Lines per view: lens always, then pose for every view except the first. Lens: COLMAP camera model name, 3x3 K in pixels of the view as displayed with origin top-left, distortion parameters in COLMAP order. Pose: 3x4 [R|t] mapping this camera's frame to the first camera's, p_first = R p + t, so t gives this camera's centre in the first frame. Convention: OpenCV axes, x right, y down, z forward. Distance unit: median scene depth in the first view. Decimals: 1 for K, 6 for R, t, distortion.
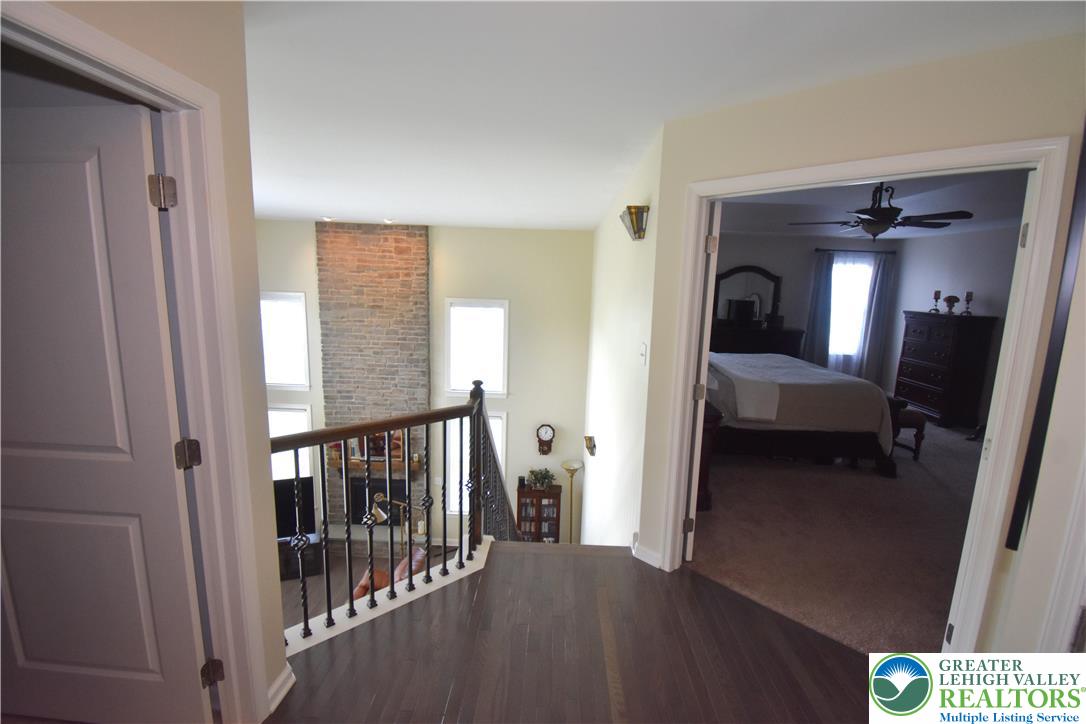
lens RADIAL K [[473.9, 0, 543.0], [0, 473.9, 362.0], [0, 0, 1]] dist [0.016654, -0.022818]
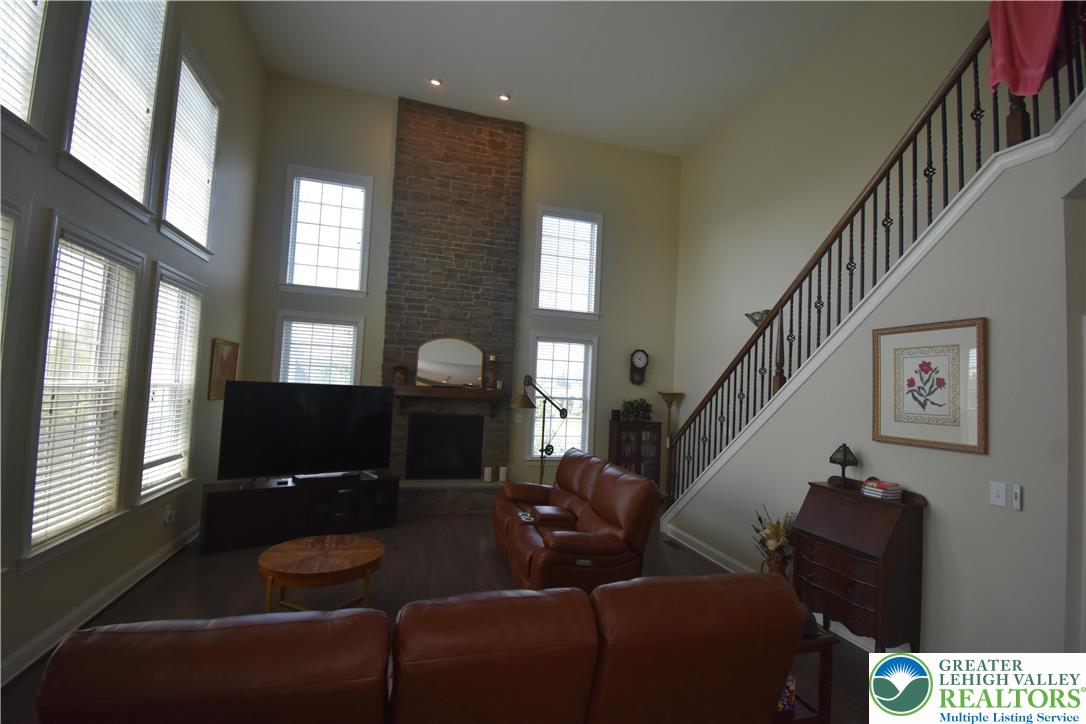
lens RADIAL K [[473.9, 0, 543.0], [0, 473.9, 362.0], [0, 0, 1]] dist [0.016654, -0.022818]
pose [[0.953775, 0.027035, 0.299303, -0.457345], [0.036179, 0.978372, -0.203663, 0.343181], [-0.298336, 0.205077, 0.932169, 0.211344]]
